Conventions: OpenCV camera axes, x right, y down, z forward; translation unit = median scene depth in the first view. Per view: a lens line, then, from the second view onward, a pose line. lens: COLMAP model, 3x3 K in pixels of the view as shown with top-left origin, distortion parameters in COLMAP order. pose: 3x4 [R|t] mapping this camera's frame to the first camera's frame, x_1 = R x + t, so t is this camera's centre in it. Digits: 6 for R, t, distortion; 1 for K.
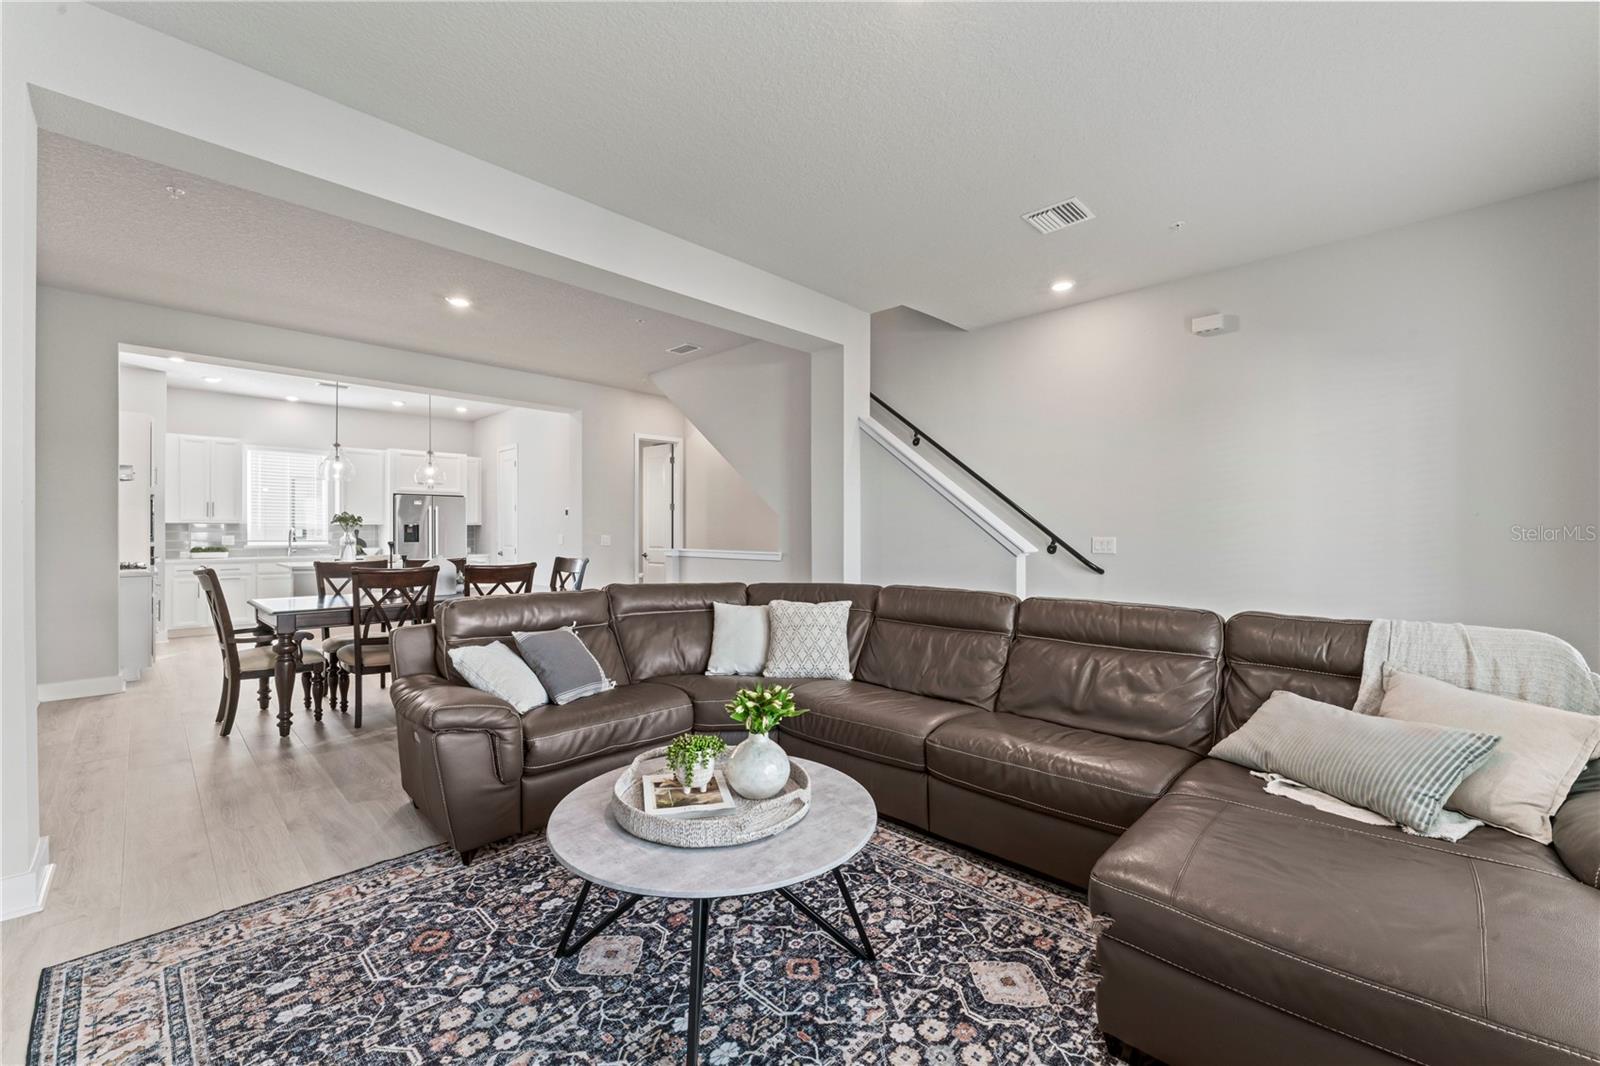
lens RADIAL K [[658.8, 0, 806.9], [0, 658.8, 524.9], [0, 0, 1]] dist [-0.001515, -0.000134]
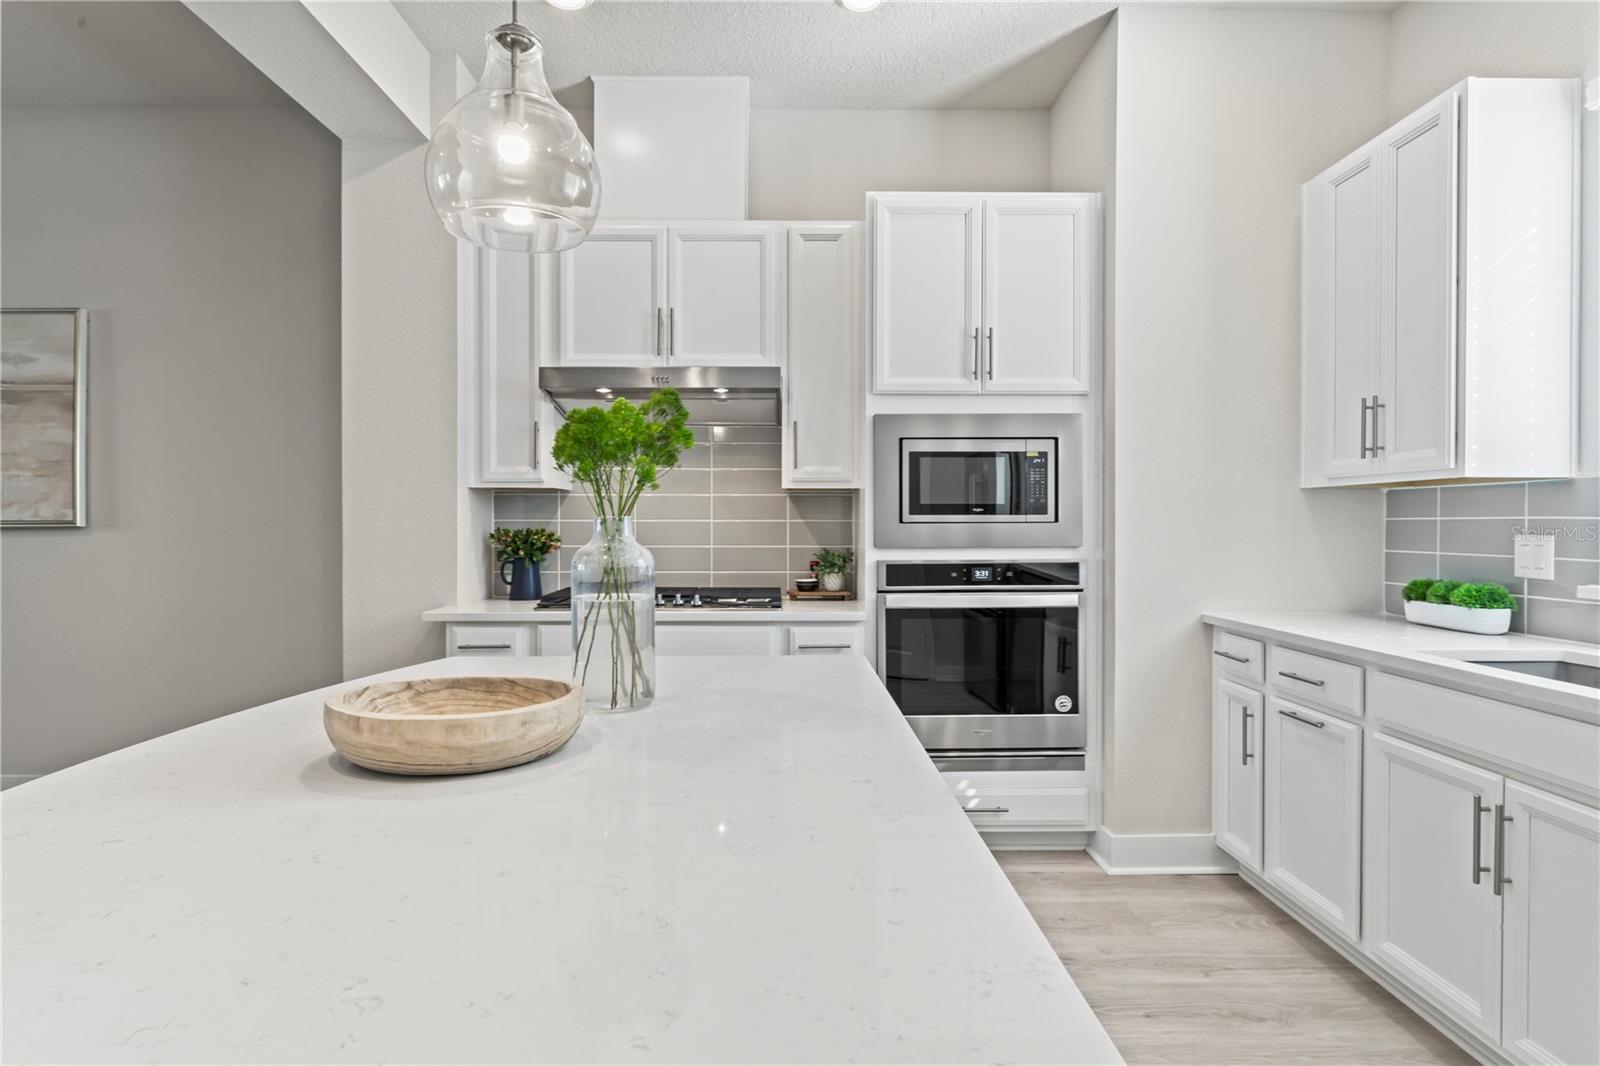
lens RADIAL K [[839.7, 0, 789.3], [0, 839.7, 525.8], [0, 0, 1]] dist [-0.007006, 0.003983]
pose [[-0.706802, 0.000957, -0.707410, -2.207990], [0.005996, 0.999971, -0.004638, 0.055373], [0.707386, -0.007520, -0.706788, 4.448092]]
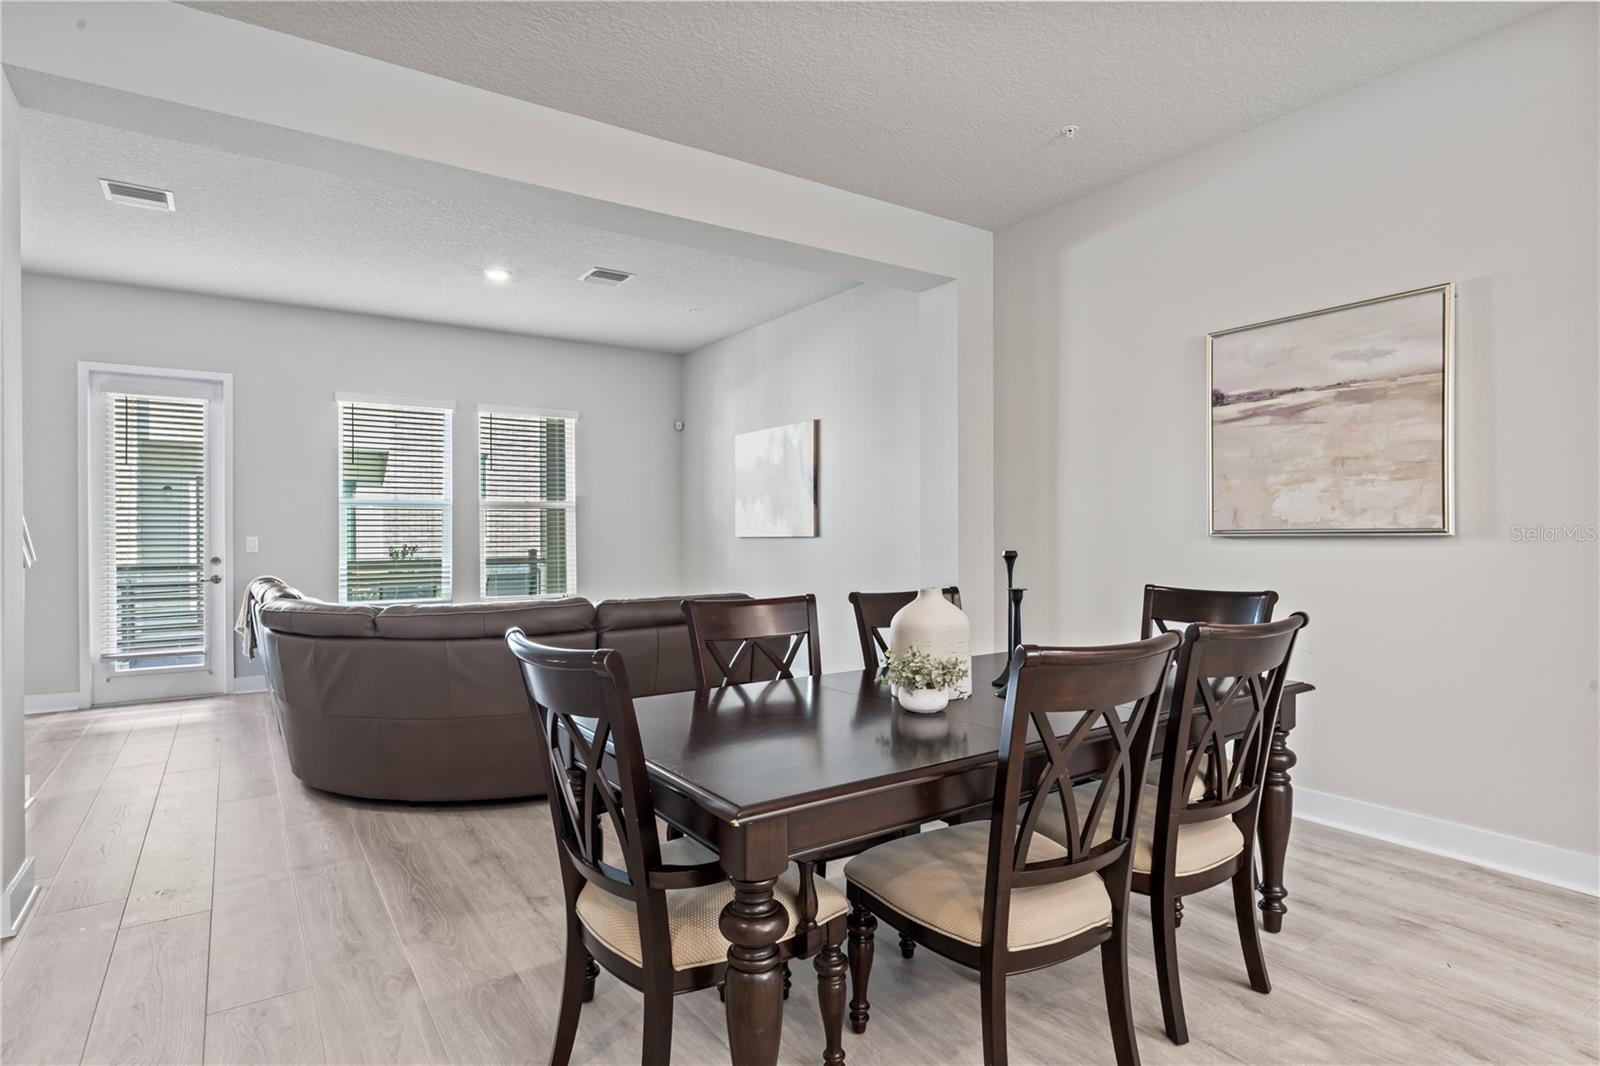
lens RADIAL K [[839.7, 0, 791.4], [0, 839.7, 536.0], [0, 0, 1]] dist [-0.007006, 0.003983]
pose [[-0.978702, 0.004099, 0.205244, -1.498287], [0.002728, 0.999972, -0.006963, 0.049032], [-0.205267, -0.006255, -0.978686, 3.858294]]
